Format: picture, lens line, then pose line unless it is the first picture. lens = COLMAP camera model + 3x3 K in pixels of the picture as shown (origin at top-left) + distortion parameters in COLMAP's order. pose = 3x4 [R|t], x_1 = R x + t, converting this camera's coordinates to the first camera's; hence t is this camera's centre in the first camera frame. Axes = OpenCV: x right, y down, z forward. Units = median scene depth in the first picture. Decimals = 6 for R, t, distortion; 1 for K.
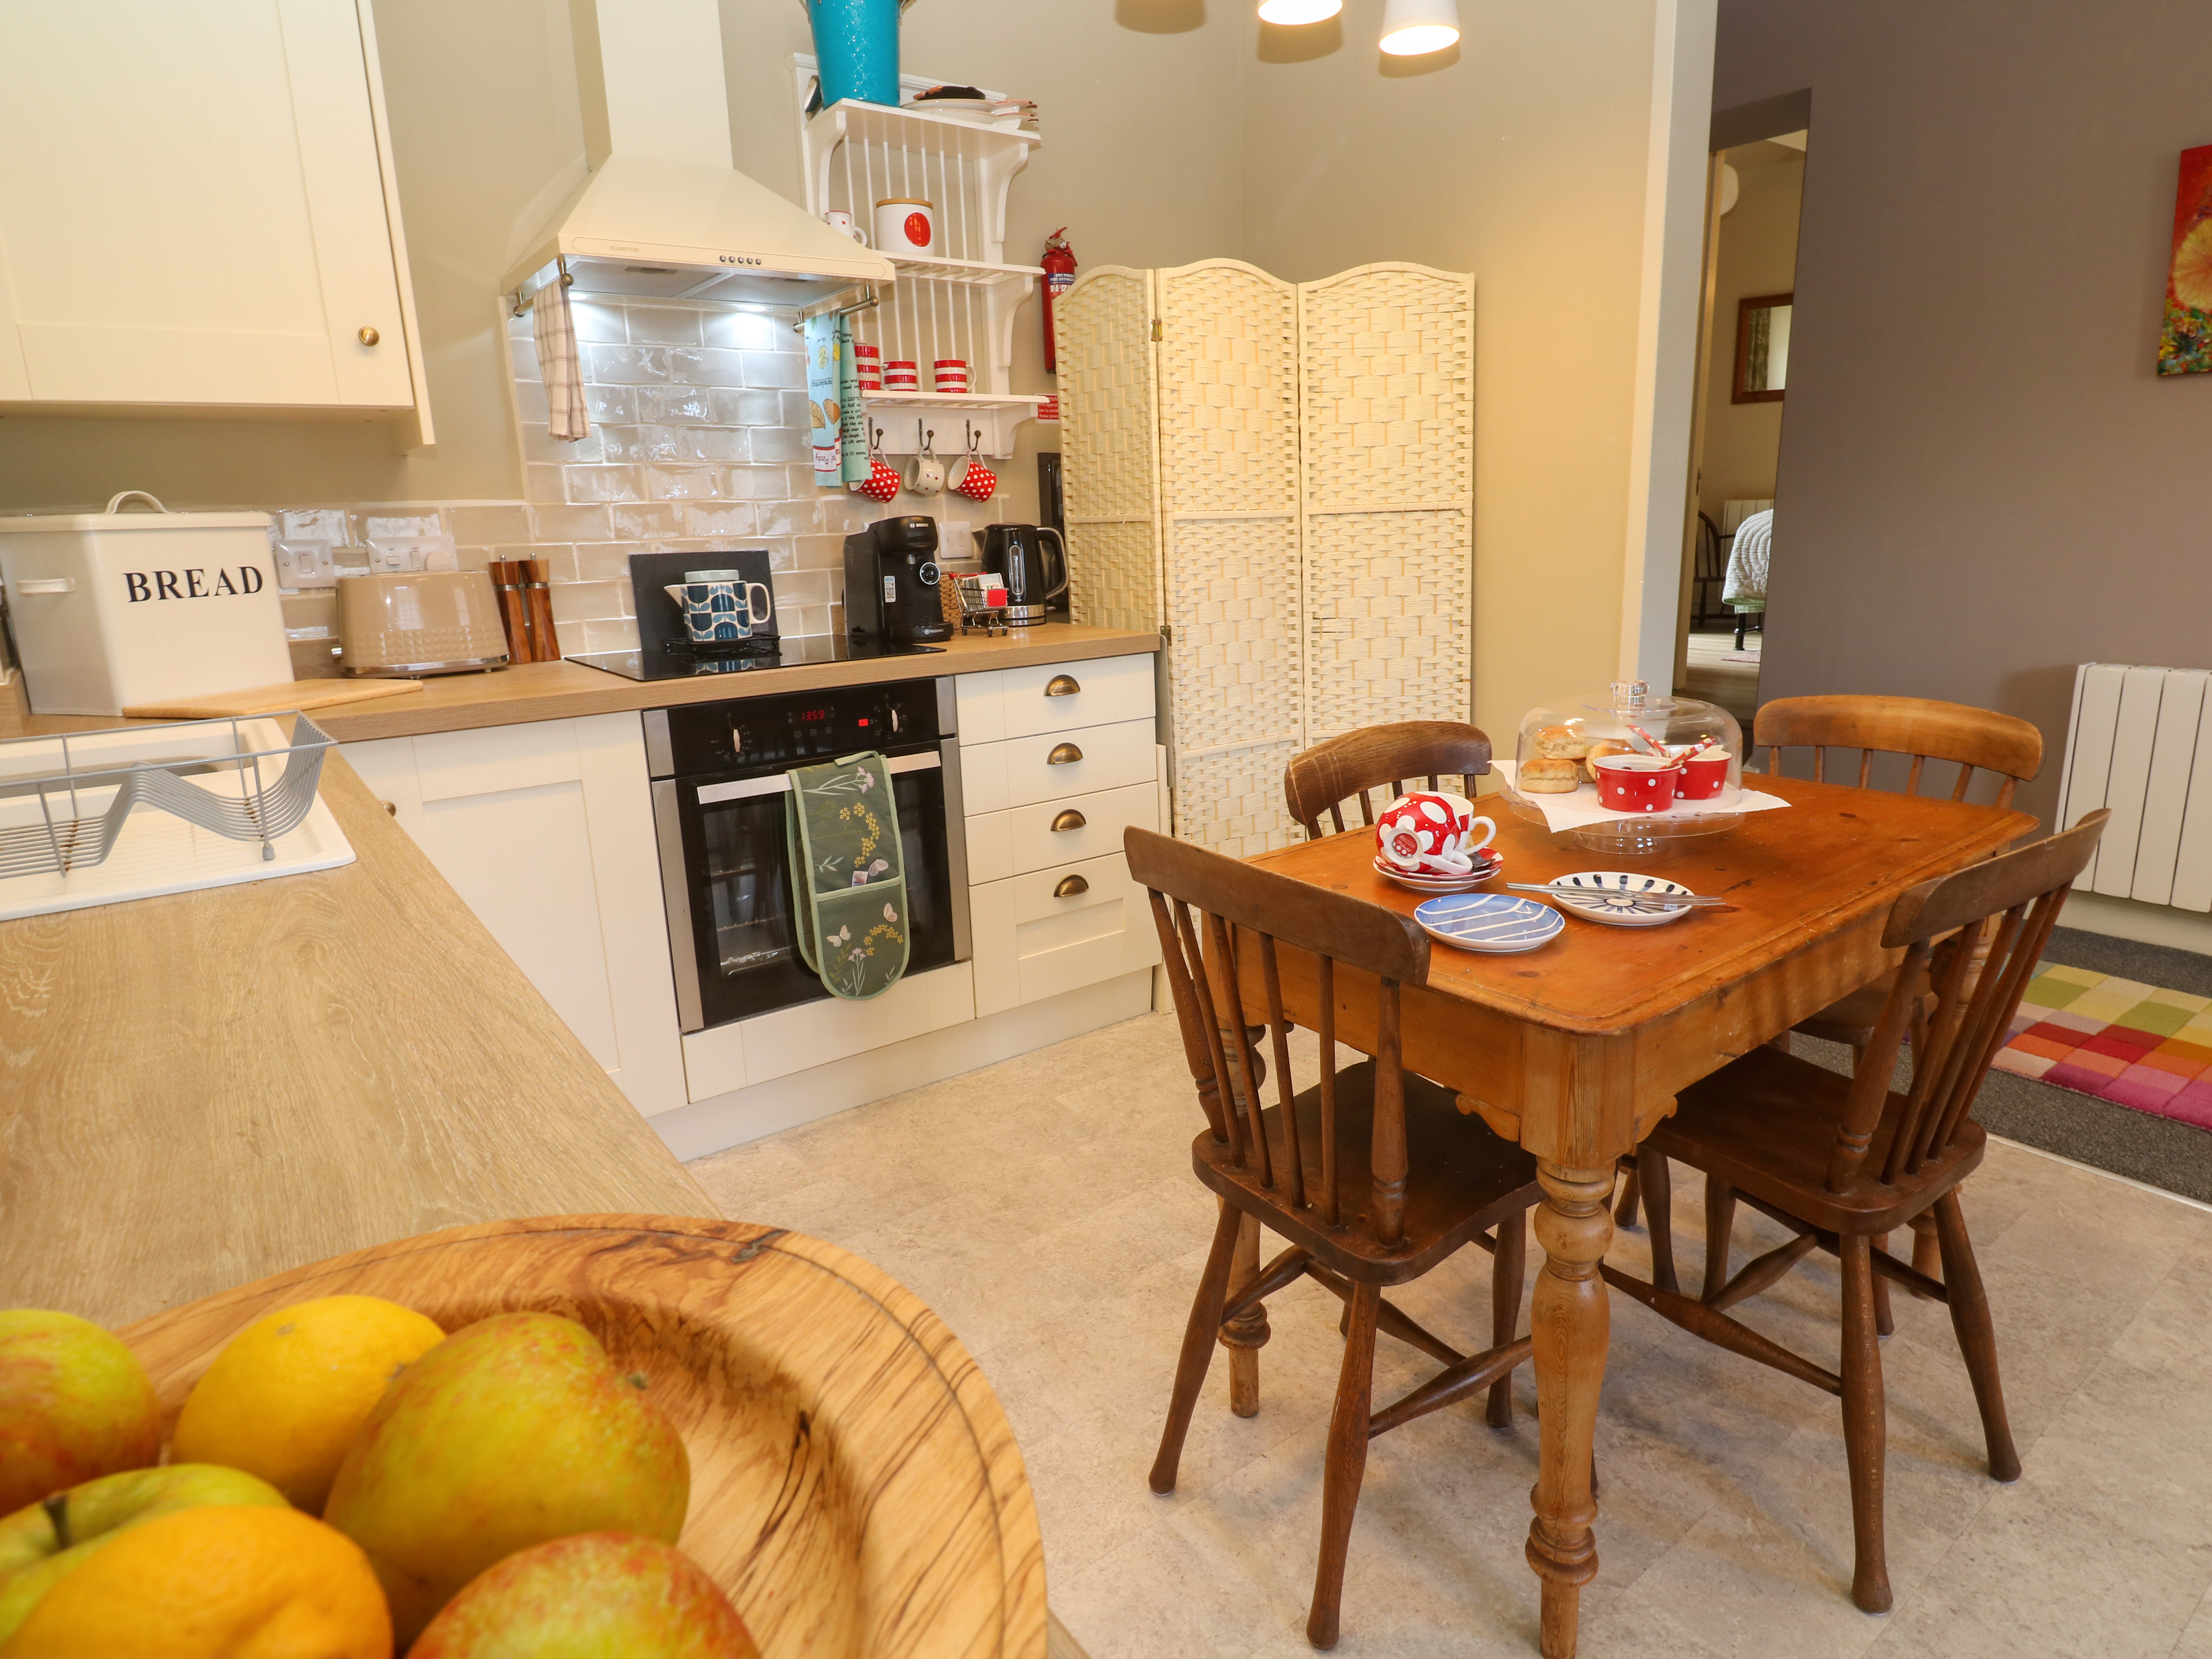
lens RADIAL K [[1226.2, 0, 1106.0], [0, 1226.2, 829.5], [0, 0, 1]] dist [0.001835, -0.010808]
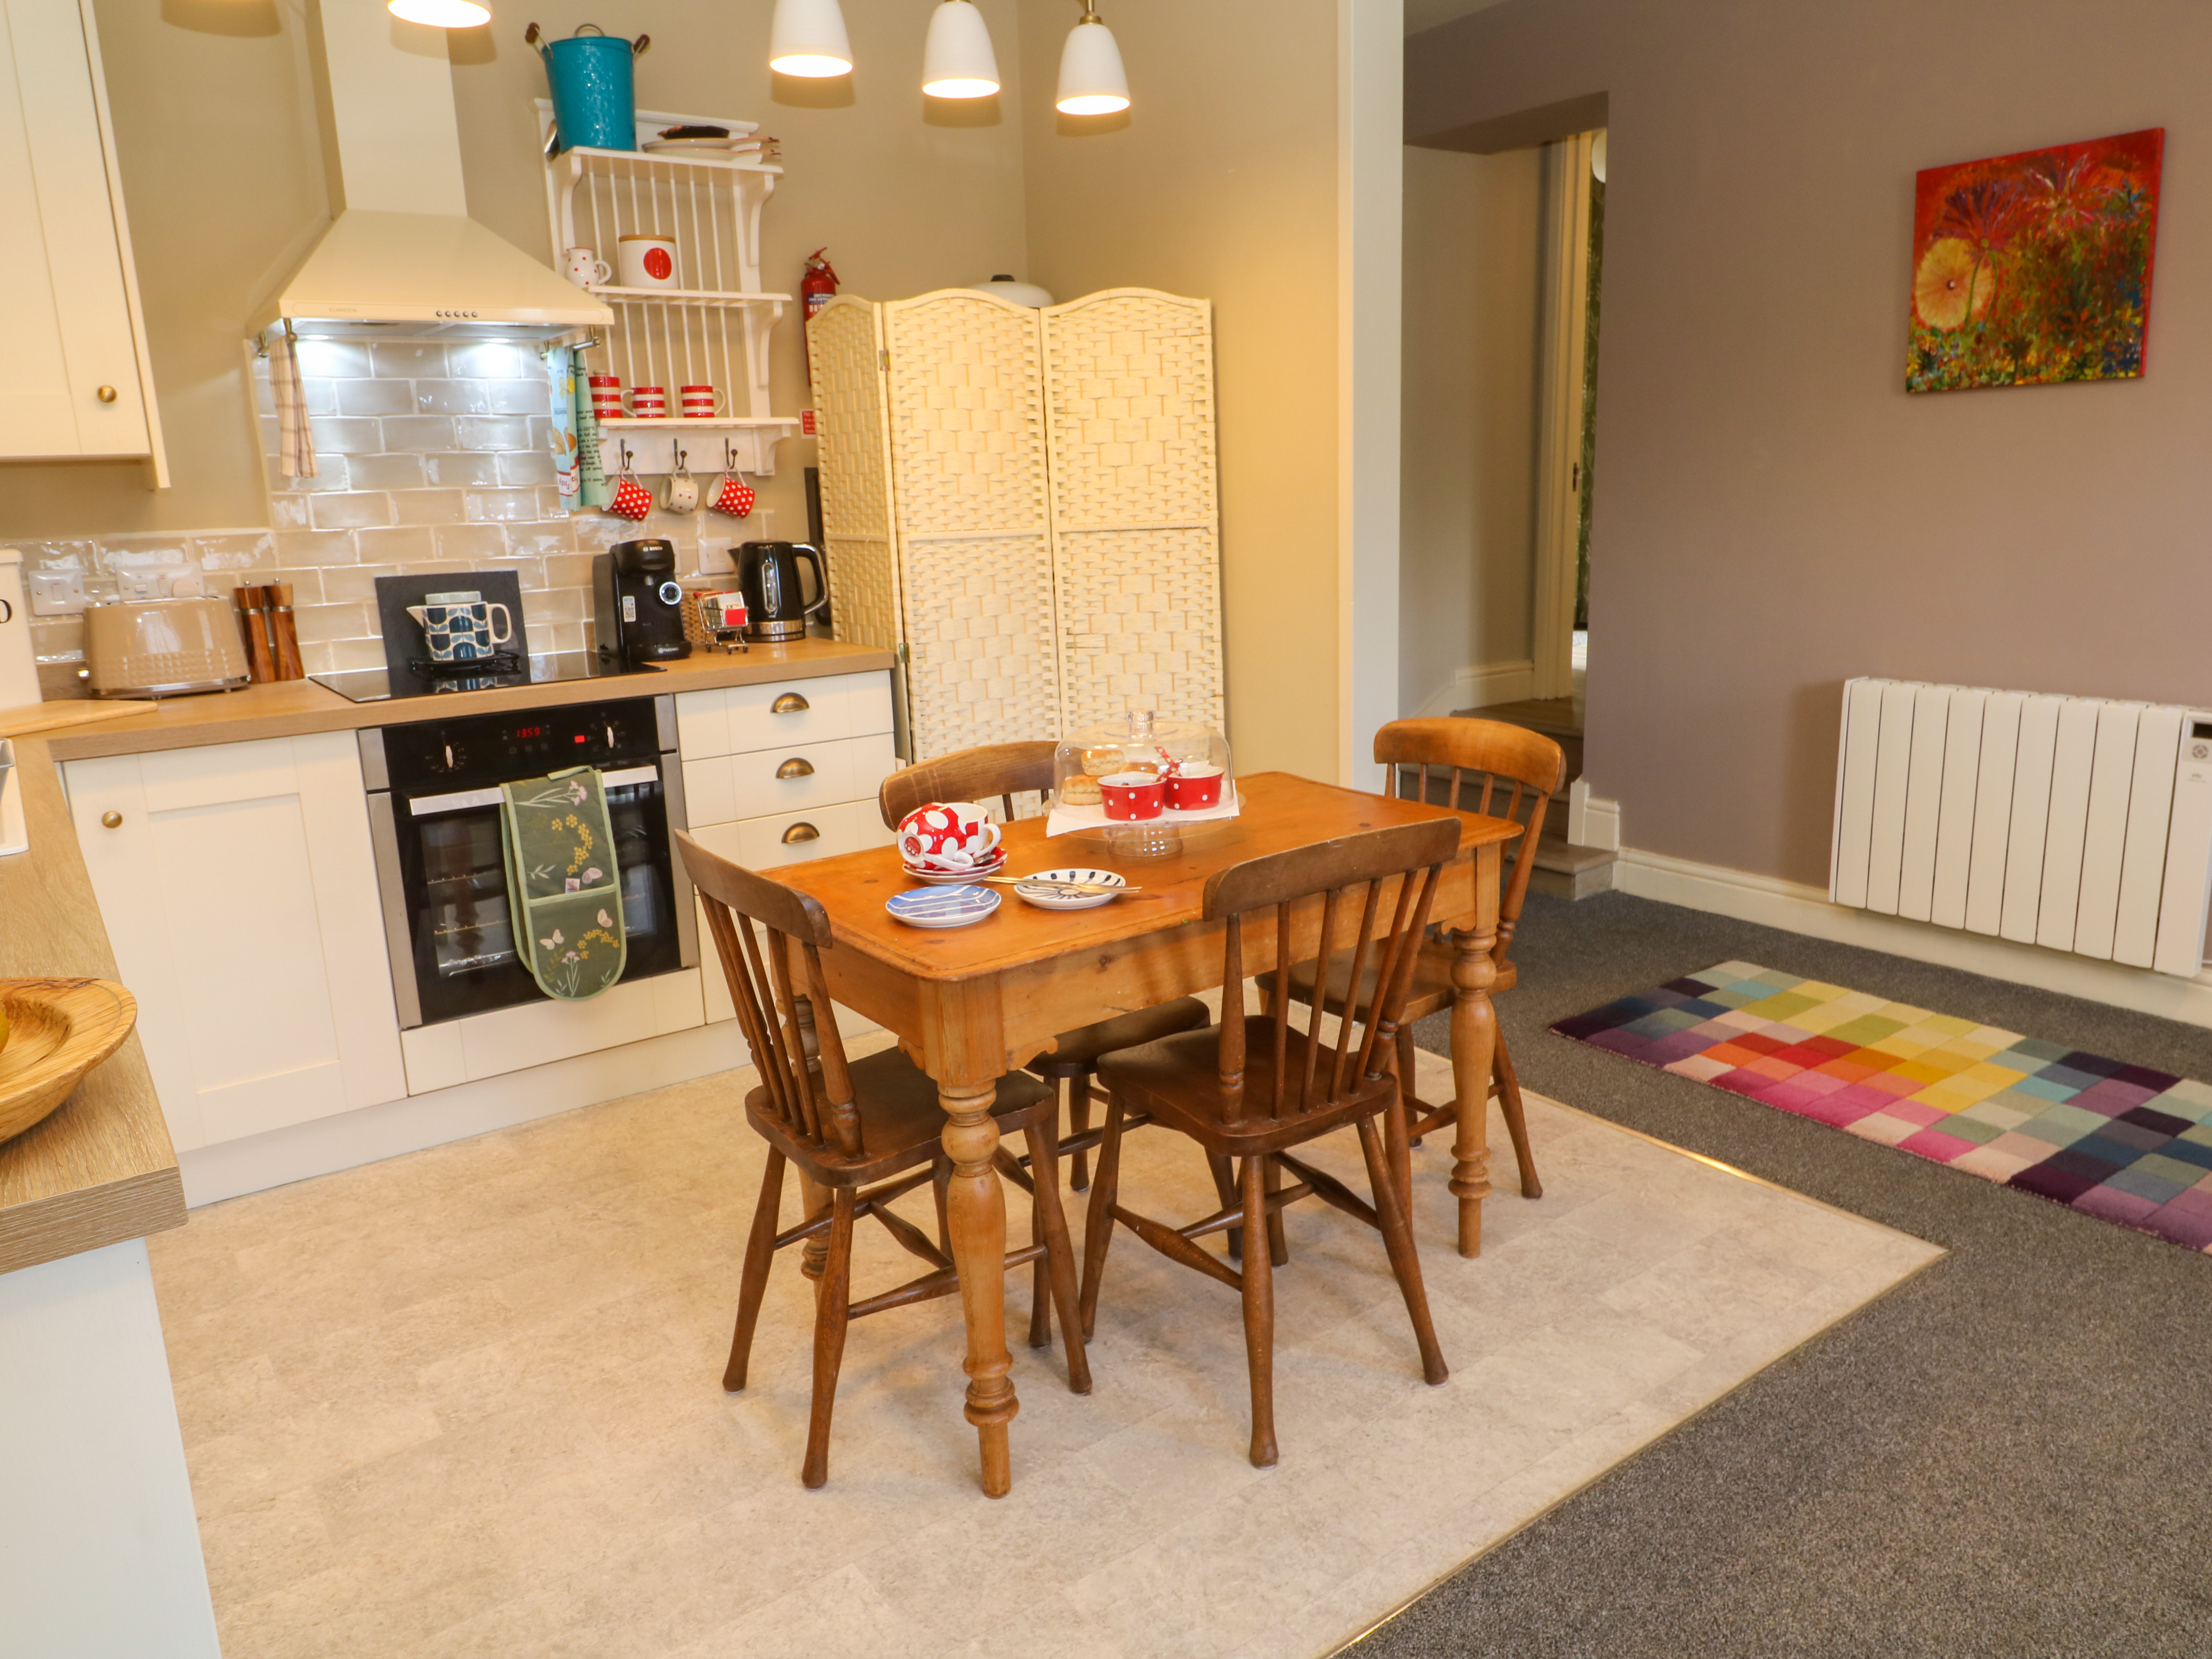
lens RADIAL K [[1510.8, 0, 1110.6], [0, 1510.8, 835.3], [0, 0, 1]] dist [-0.001251, -0.003853]
pose [[0.999960, 0.001875, -0.008765, 0.245327], [-0.001998, 0.999899, -0.014051, 0.012112], [0.008738, 0.014068, 0.999863, -0.272106]]
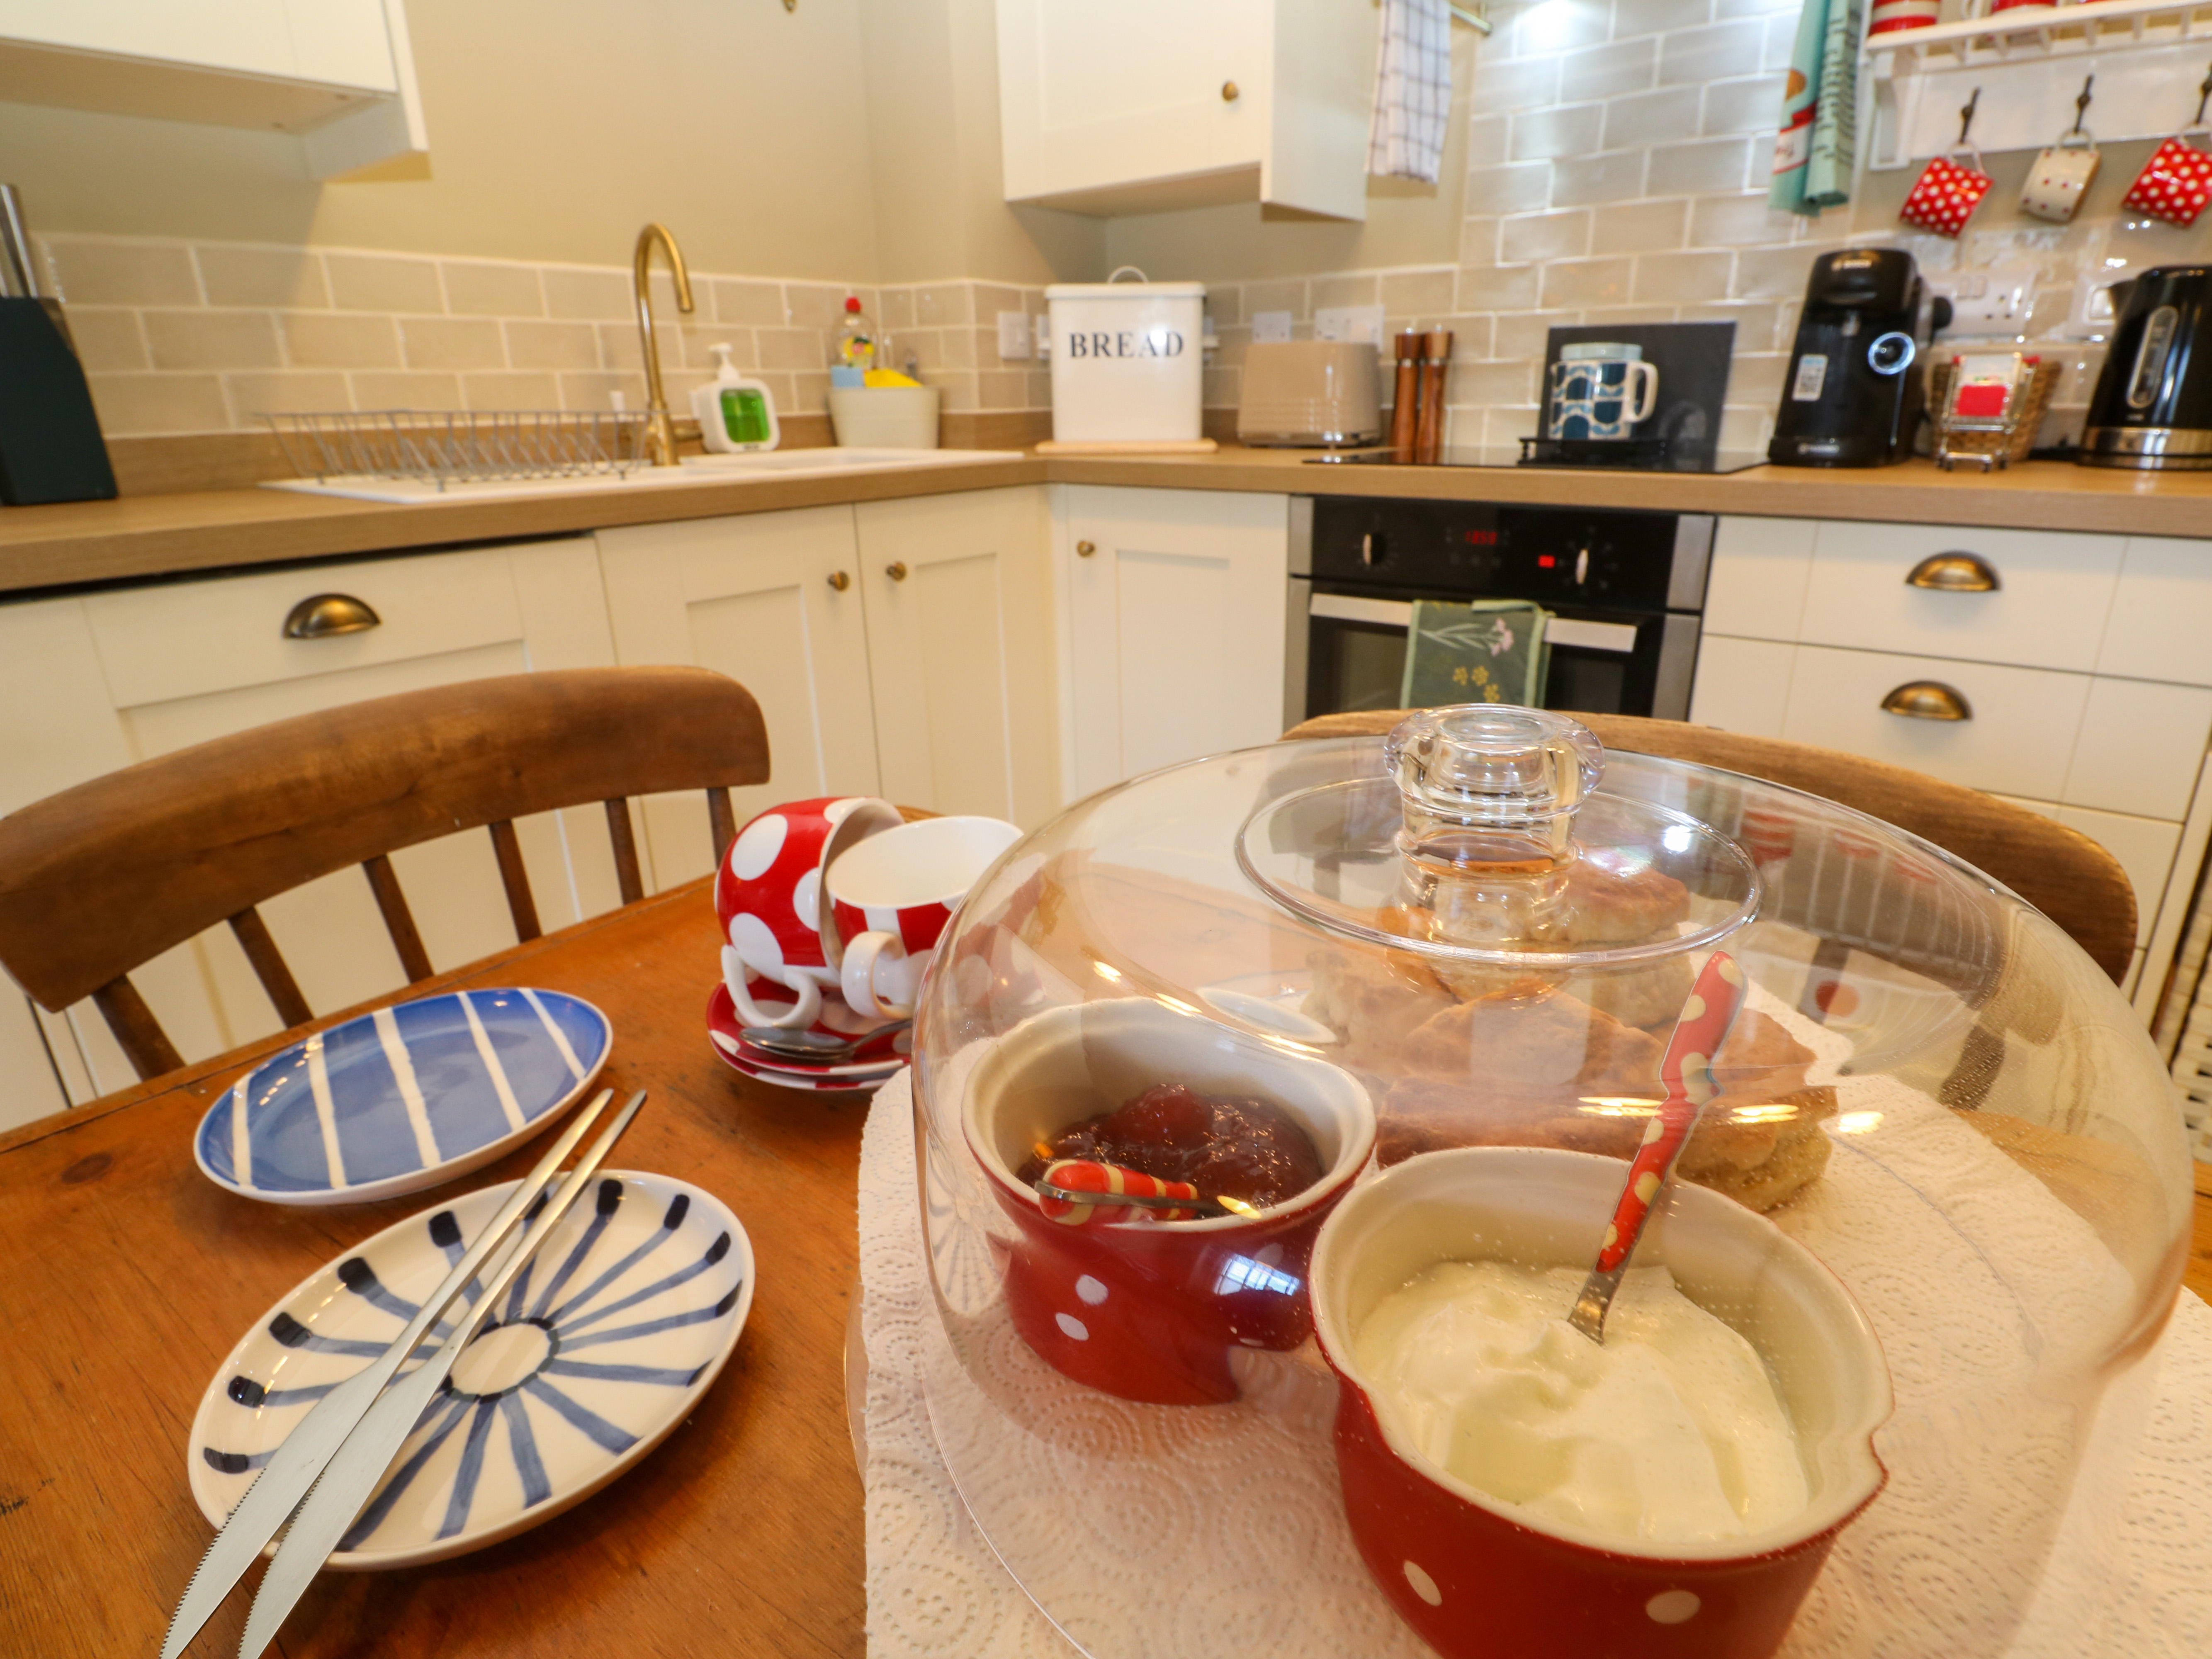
lens RADIAL K [[1146.4, 0, 1140.2], [0, 1146.4, 800.7], [0, 0, 1]] dist [0.000209, -0.013788]
pose [[0.269010, 0.346375, -0.898698, 0.335291], [-0.234289, 0.928600, 0.287770, -0.084291], [0.934207, 0.133142, 0.330955, 0.524440]]
